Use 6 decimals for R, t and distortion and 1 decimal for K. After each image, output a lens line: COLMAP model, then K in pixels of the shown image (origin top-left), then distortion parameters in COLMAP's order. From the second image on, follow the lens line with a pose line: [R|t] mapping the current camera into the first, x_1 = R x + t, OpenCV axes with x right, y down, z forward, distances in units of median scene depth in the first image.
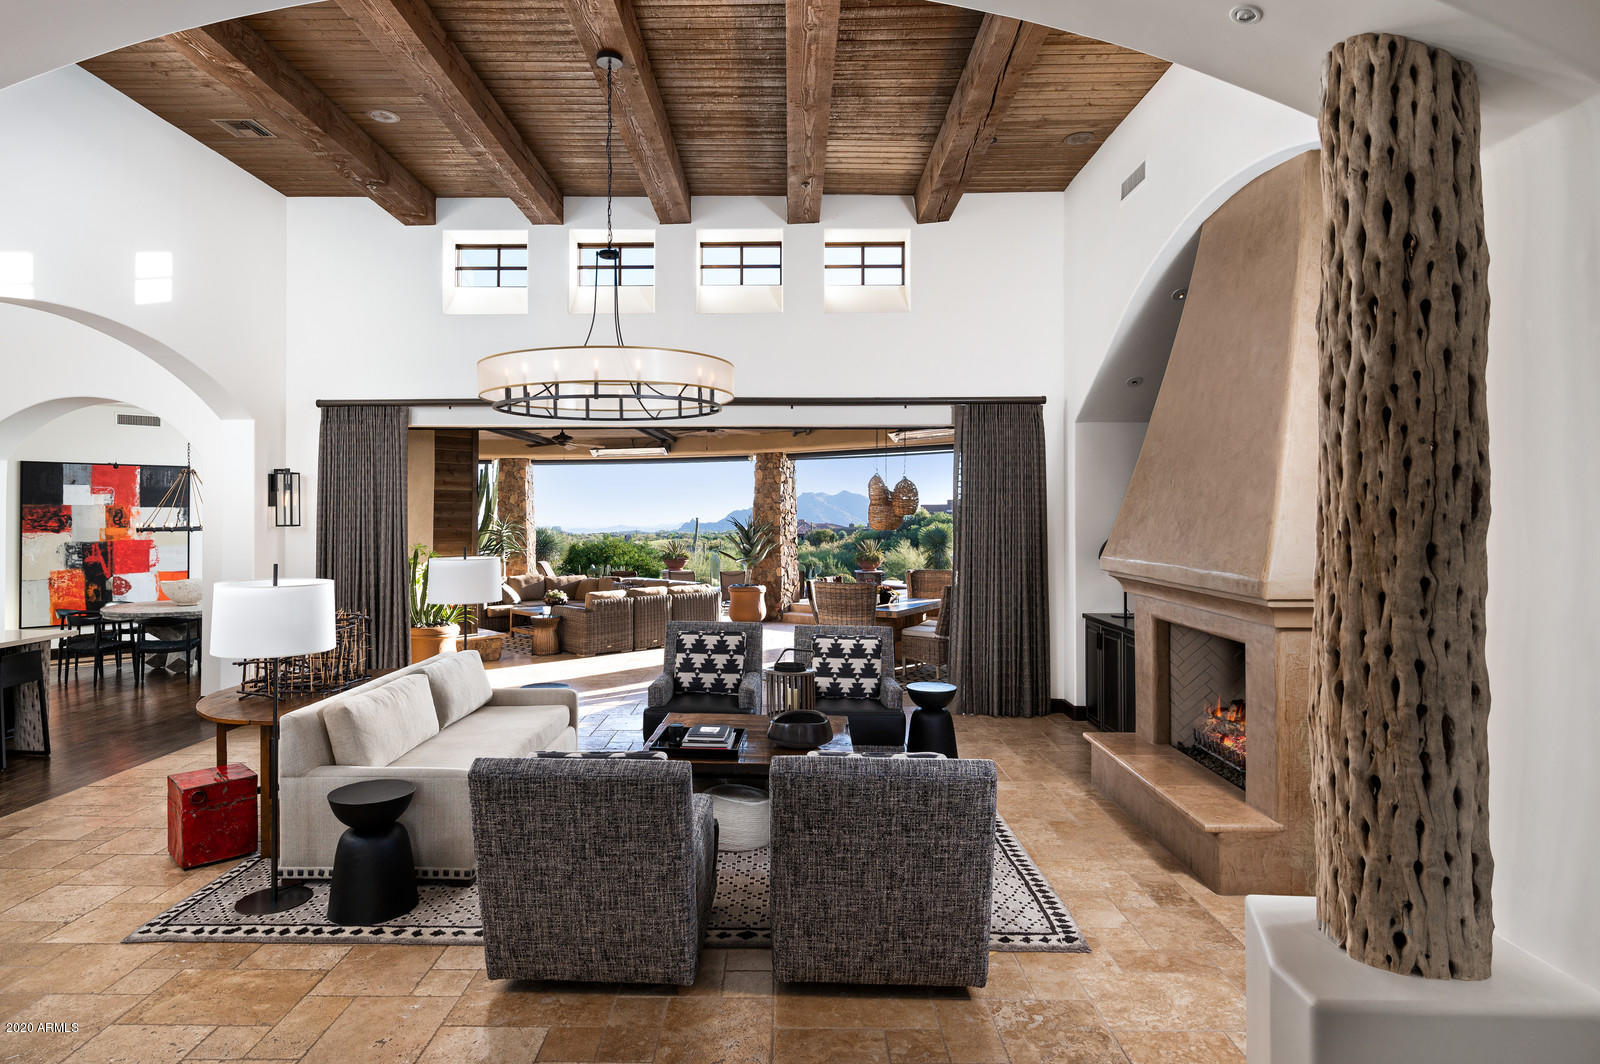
lens RADIAL K [[892.6, 0, 785.3], [0, 892.6, 506.1], [0, 0, 1]] dist [-0.000138, -0.000410]
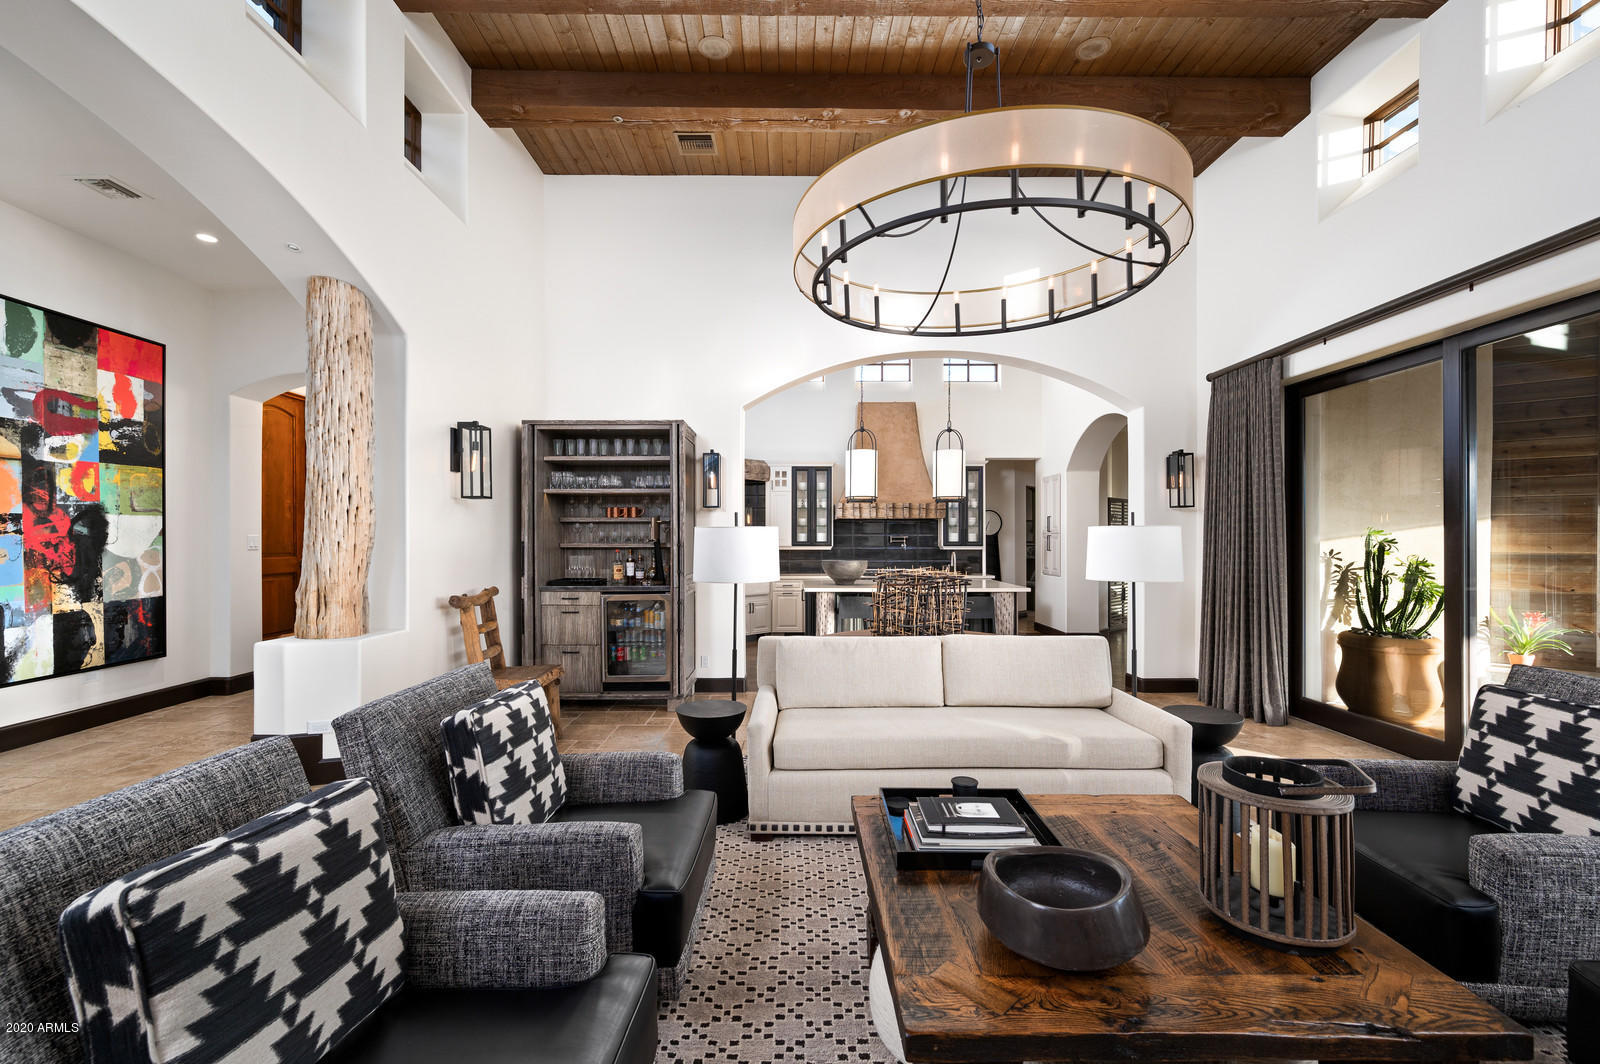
lens RADIAL K [[695.1, 0, 800.0], [0, 695.1, 532.0], [0, 0, 1]] dist [0.000789, 0.000073]
pose [[0.018765, -0.008252, -0.999790, 0.271056], [0.009076, 0.999926, -0.008083, 0.066590], [0.999783, -0.008922, 0.018838, 0.705689]]
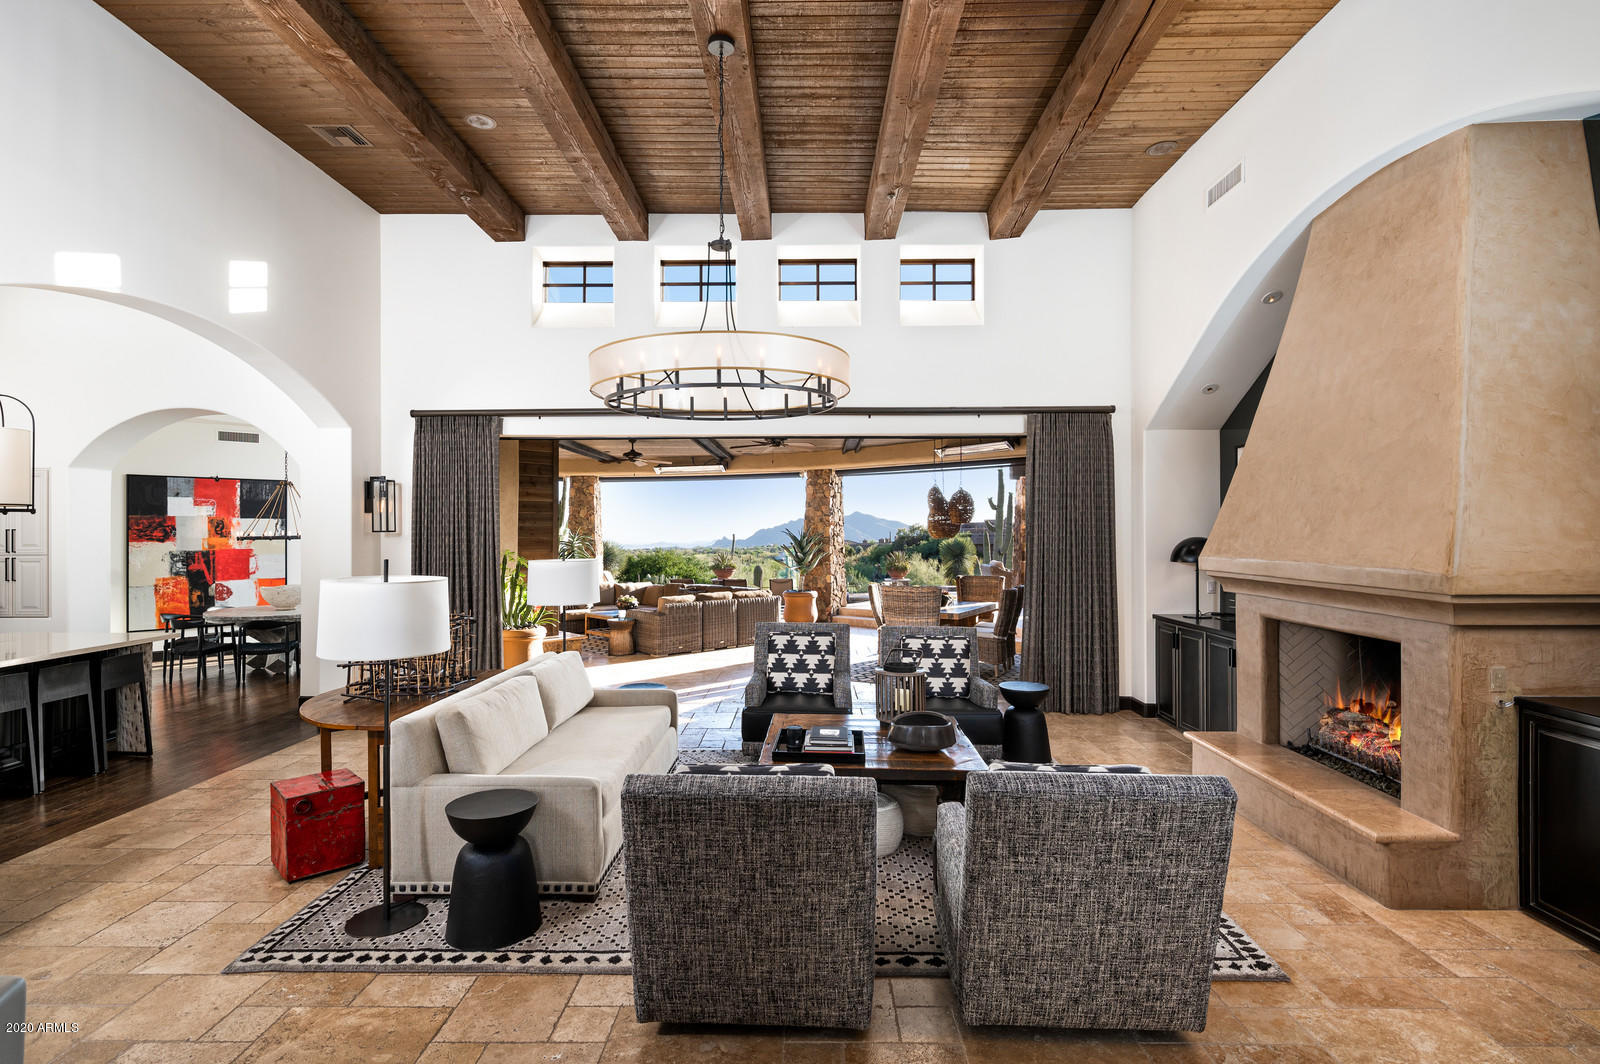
lens RADIAL K [[766.0, 0, 800.0], [0, 766.0, 532.0], [0, 0, 1]] dist [0.001530, 0.000386]
pose [[0.999989, -0.001711, 0.004261, -0.099049], [0.001682, 0.999976, 0.006767, 0.021842], [-0.004272, -0.006760, 0.999968, 0.137516]]
